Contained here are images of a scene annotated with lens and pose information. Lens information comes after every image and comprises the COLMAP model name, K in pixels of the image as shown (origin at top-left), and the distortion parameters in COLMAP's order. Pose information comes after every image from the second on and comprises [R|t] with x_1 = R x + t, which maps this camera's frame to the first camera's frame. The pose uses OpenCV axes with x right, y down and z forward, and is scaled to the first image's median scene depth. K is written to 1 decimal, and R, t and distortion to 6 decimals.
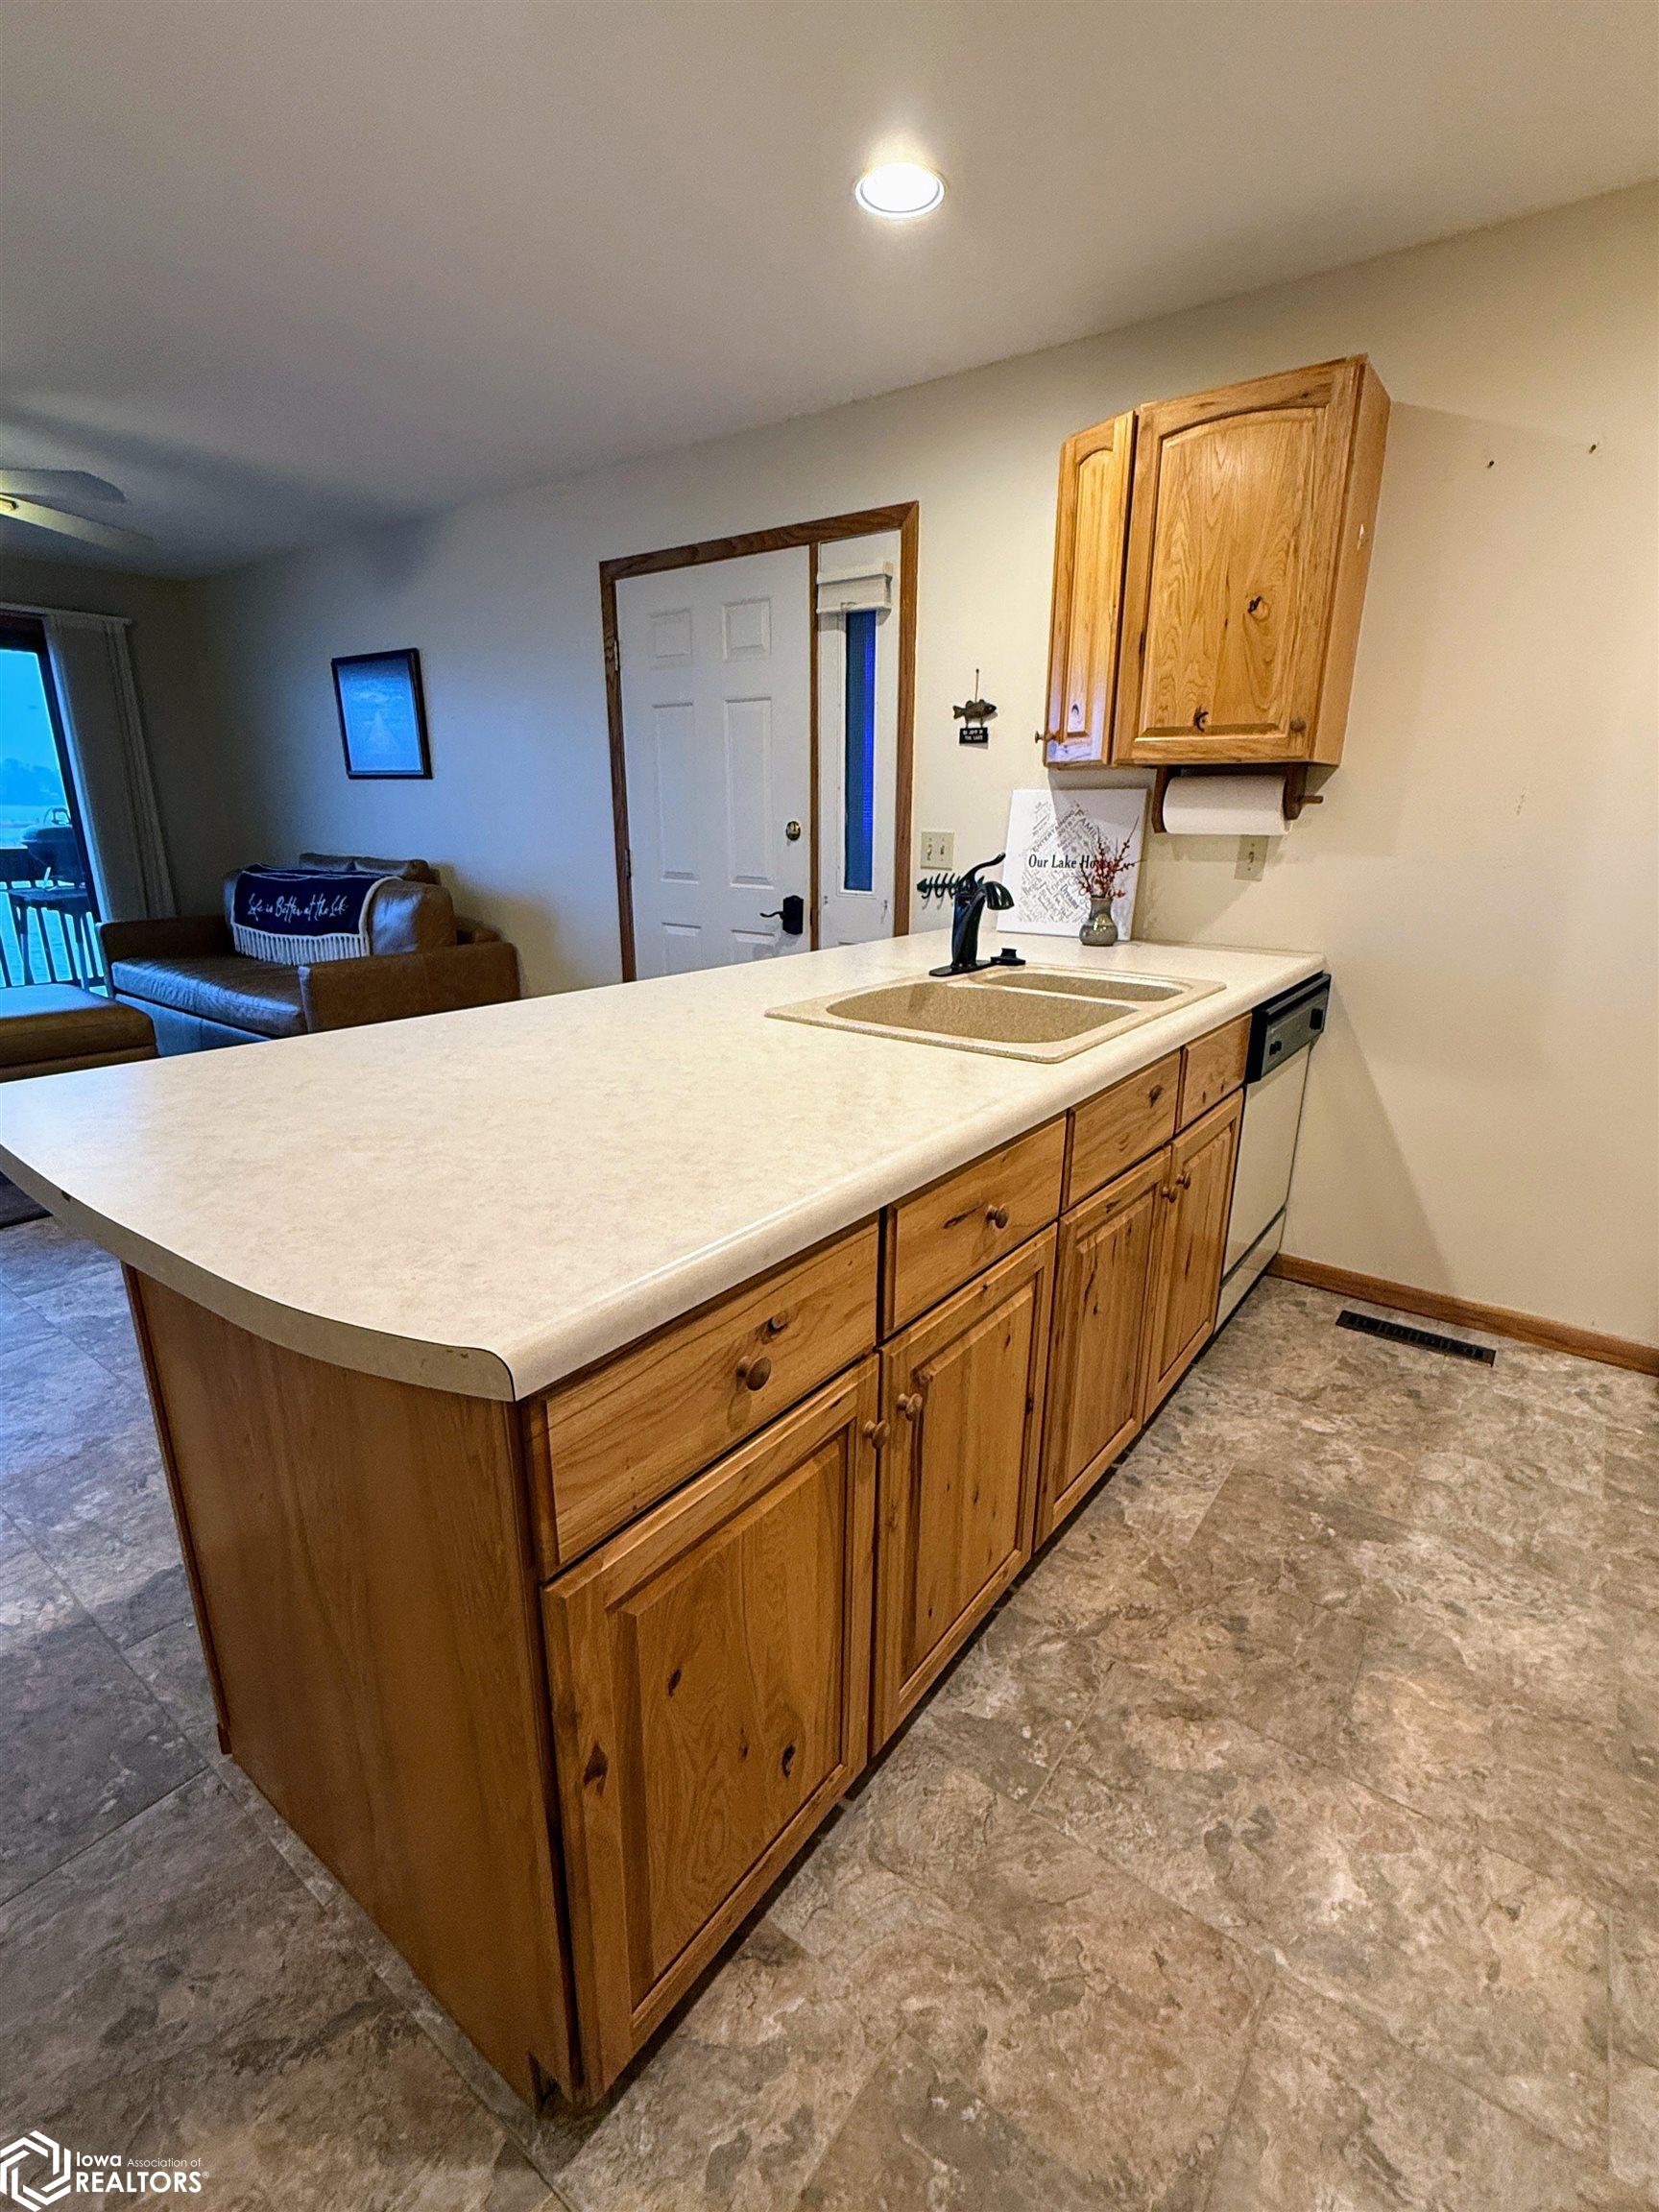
lens RADIAL K [[1007.8, 0, 831.6], [0, 1007.8, 1108.9], [0, 0, 1]] dist [-0.000833, -0.000033]
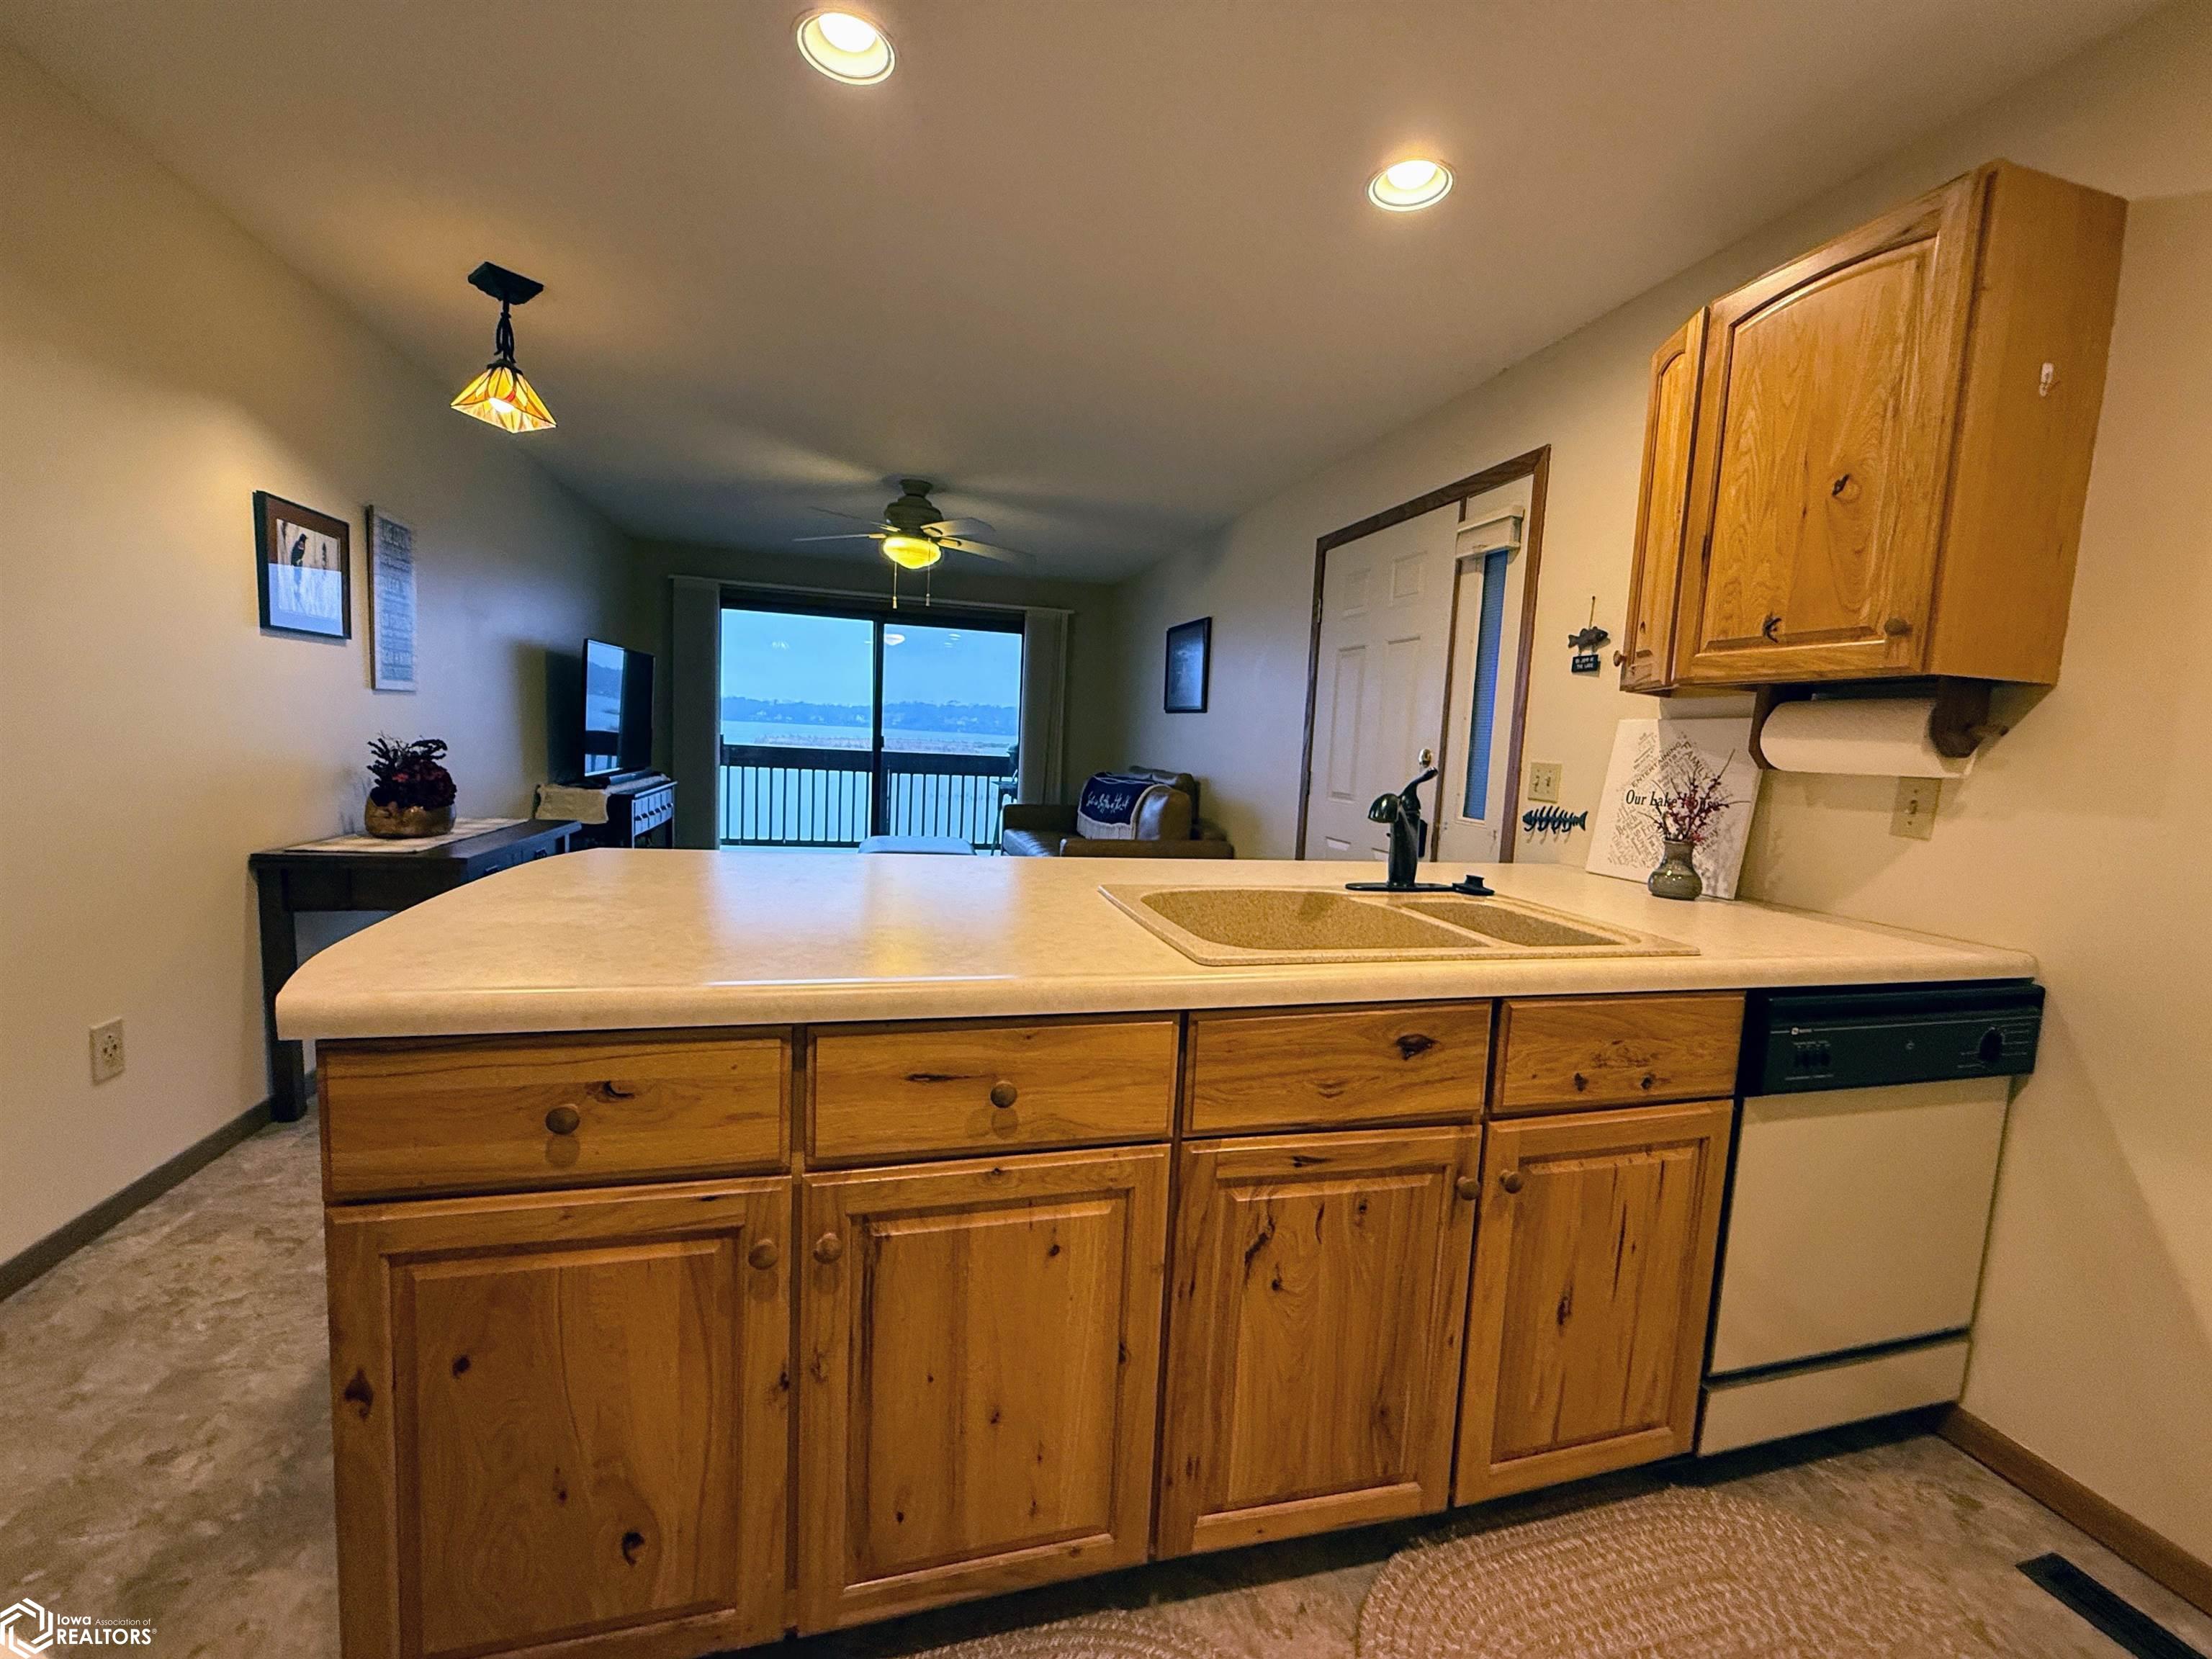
lens RADIAL K [[879.2, 0, 1104.6], [0, 879.2, 824.1], [0, 0, 1]] dist [0.000734, -0.000188]
pose [[0.786524, 0.092803, -0.610548, 0.404406], [-0.219205, 0.966221, -0.135520, -0.026791], [0.577347, 0.240424, 0.780299, 0.195209]]
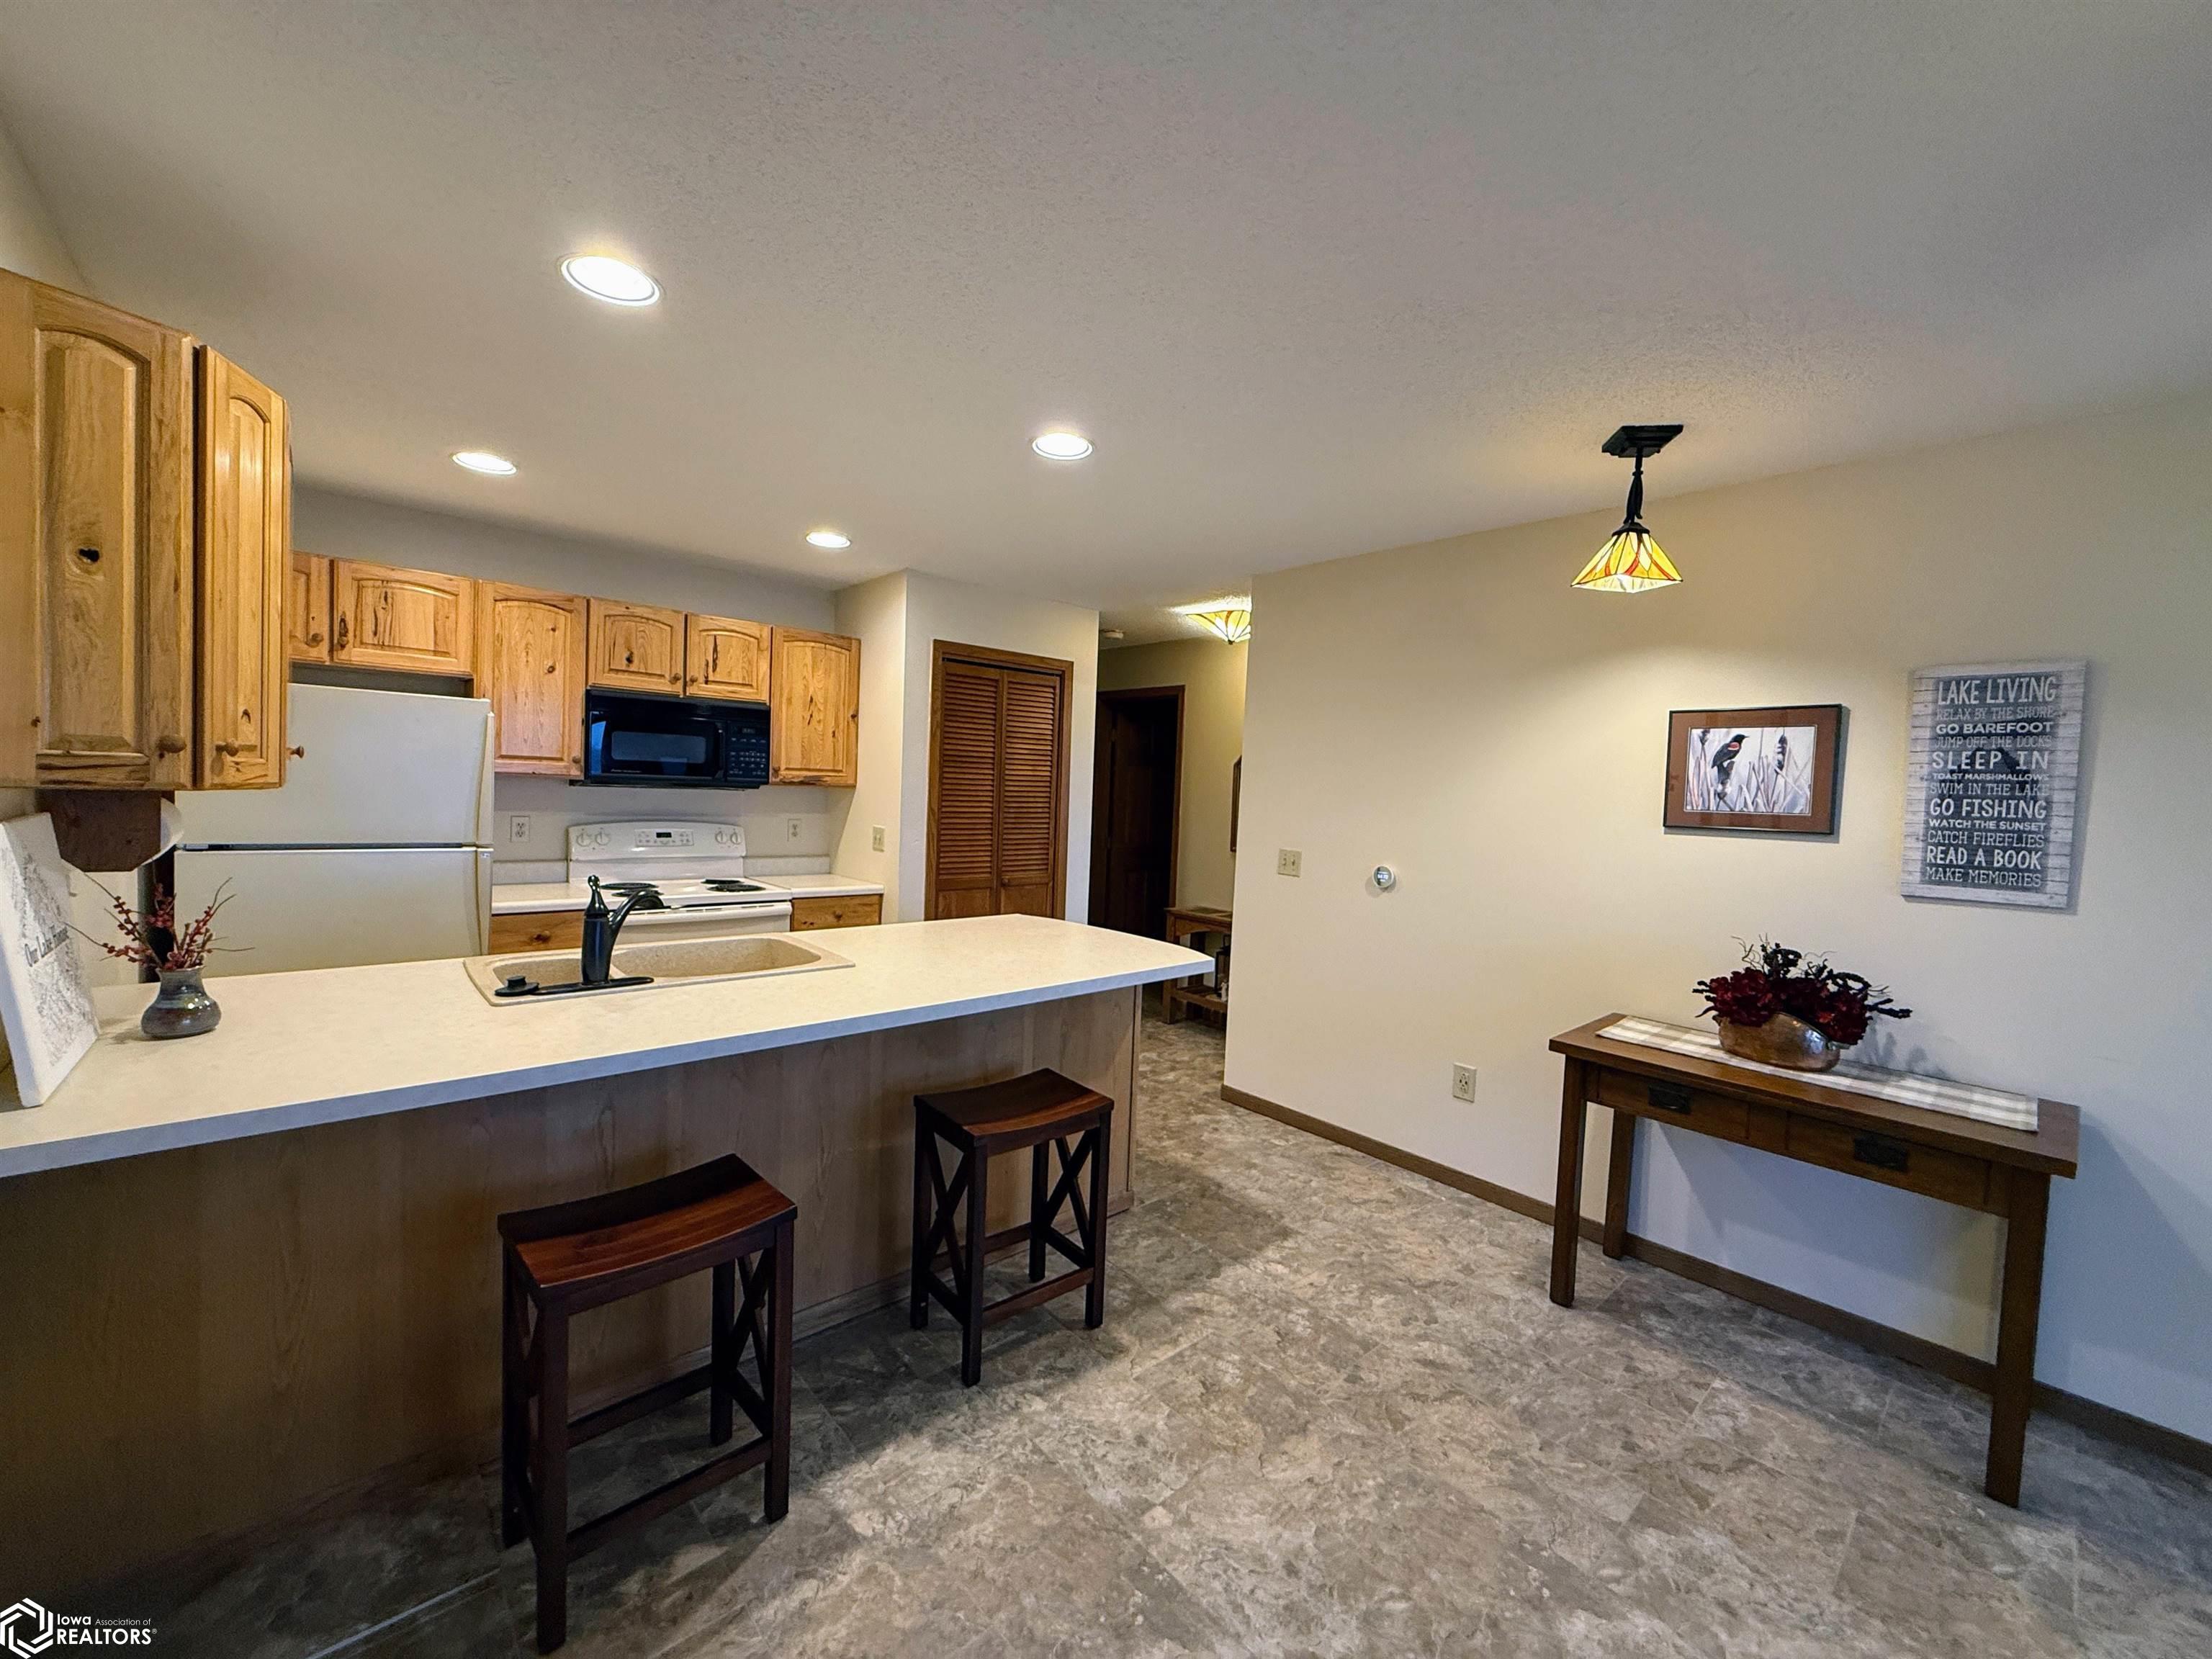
lens RADIAL K [[879.2, 0, 1105.1], [0, 879.2, 825.4], [0, 0, 1]] dist [0.000734, -0.000188]
pose [[-0.978786, -0.057907, 0.196532, -0.560951], [0.009478, 0.945405, 0.325761, -0.592560], [-0.204666, 0.320713, -0.924800, 1.685659]]
